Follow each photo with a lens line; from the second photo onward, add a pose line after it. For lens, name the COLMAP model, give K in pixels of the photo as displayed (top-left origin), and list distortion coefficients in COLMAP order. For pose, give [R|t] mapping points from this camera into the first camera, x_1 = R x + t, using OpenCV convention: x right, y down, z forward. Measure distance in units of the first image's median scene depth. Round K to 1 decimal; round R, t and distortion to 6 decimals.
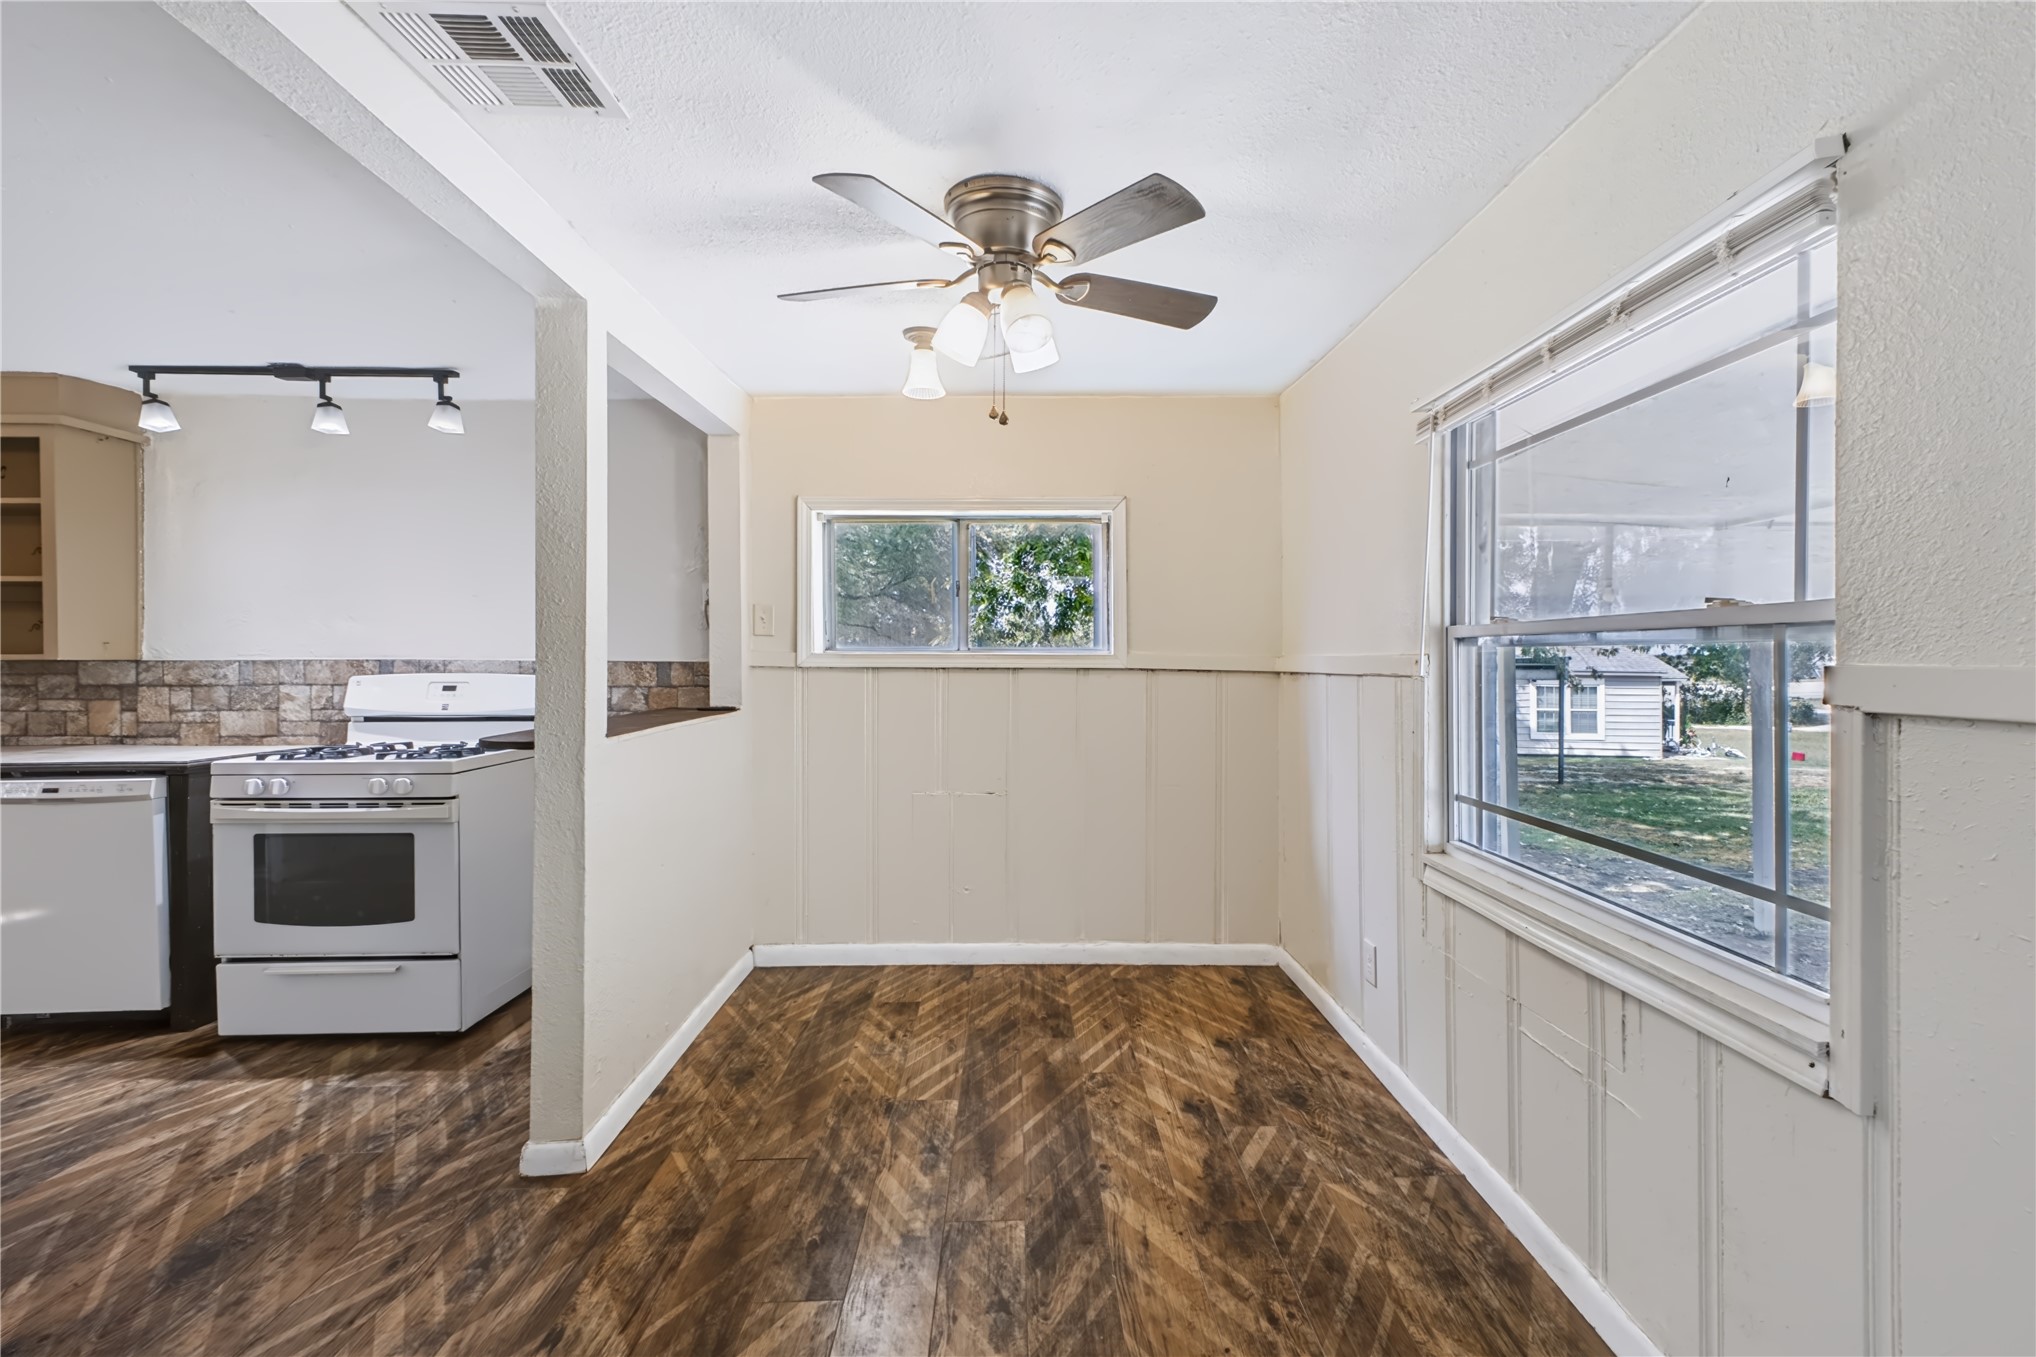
lens RADIAL K [[877.4, 0, 1045.5], [0, 877.4, 675.4], [0, 0, 1]] dist [0.001157, -0.000504]
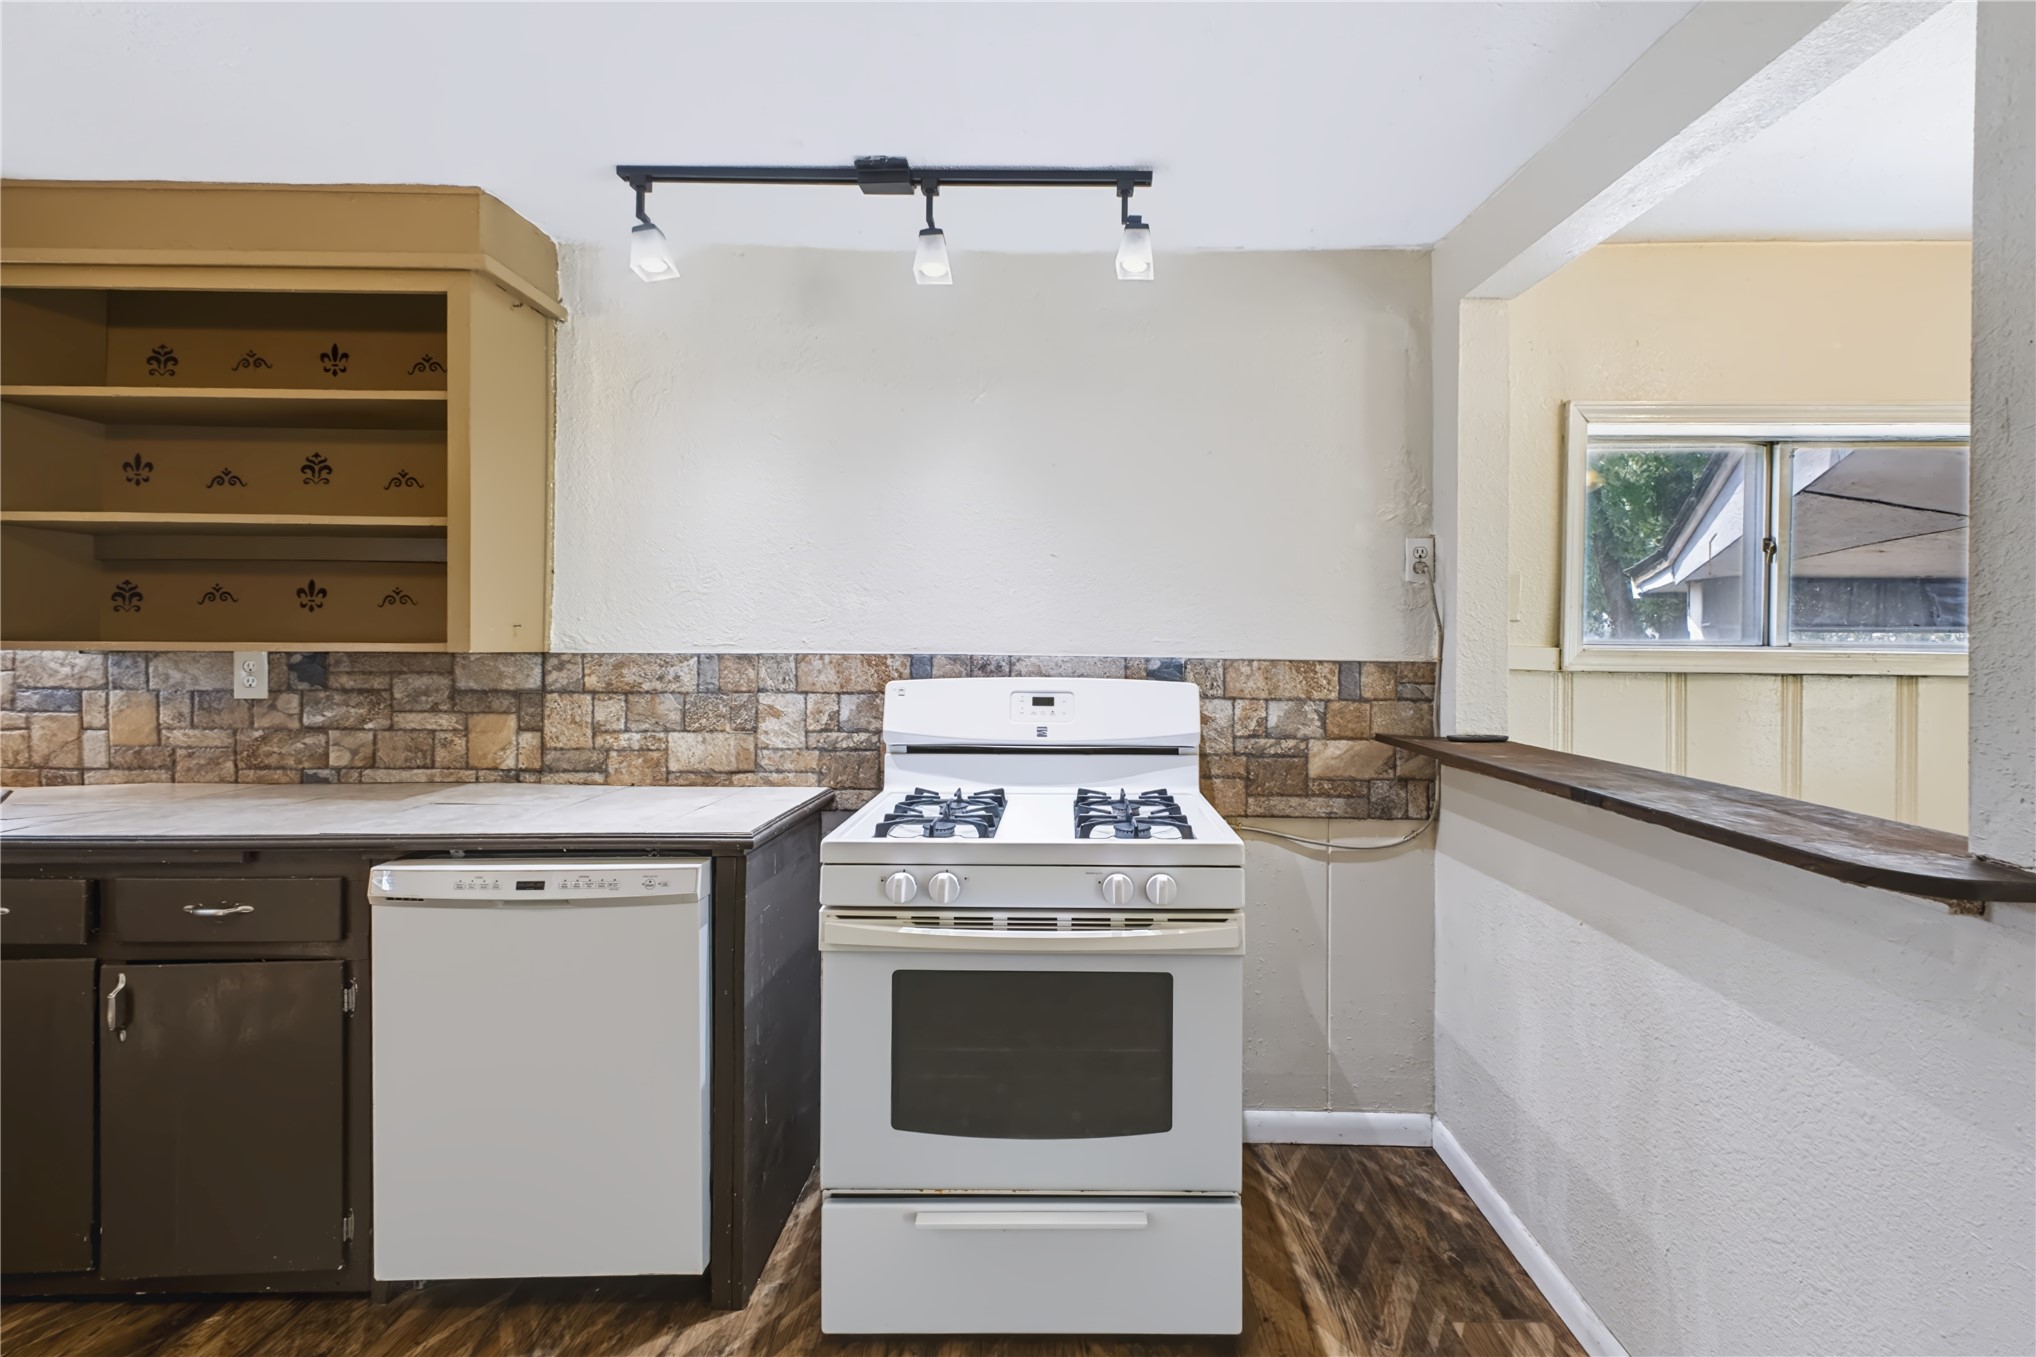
lens RADIAL K [[902.9, 0, 1056.2], [0, 902.9, 651.9], [0, 0, 1]] dist [0.009870, -0.000271]
pose [[0.999431, 0.008652, -0.032601, -0.639385], [-0.008984, 0.999909, -0.010070, -0.014307], [0.032511, 0.010357, 0.999418, 0.348275]]
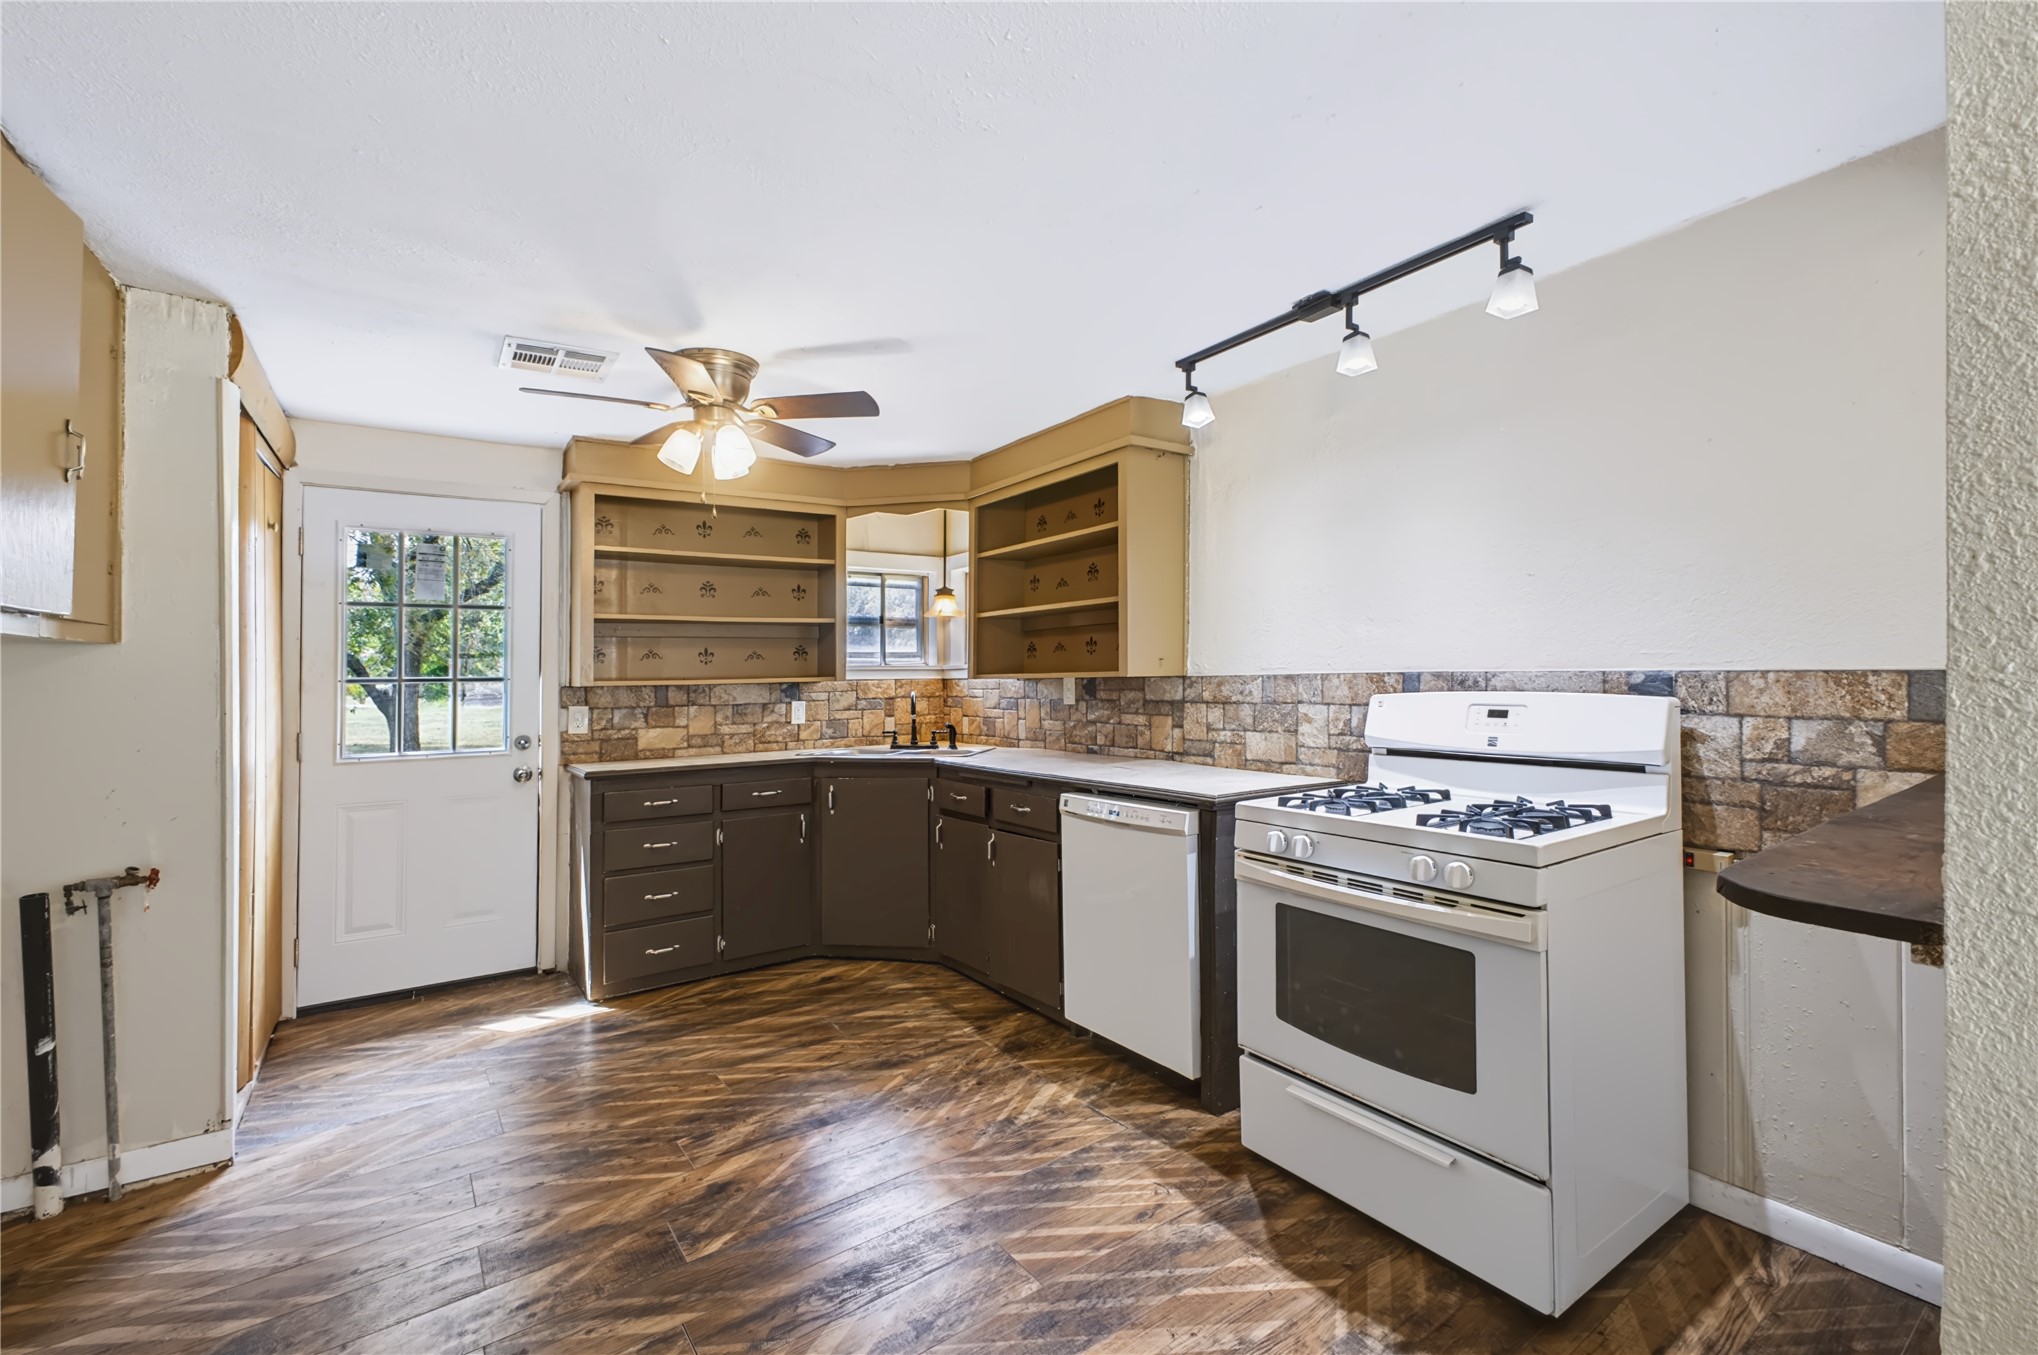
lens RADIAL K [[878.2, 0, 1046.5], [0, 878.2, 674.4], [0, 0, 1]] dist [0.001157, -0.000504]
pose [[0.551406, -0.009251, -0.834185, -0.302496], [0.000389, 0.999941, -0.010833, -0.008440], [0.834237, 0.005649, 0.551378, 0.333547]]
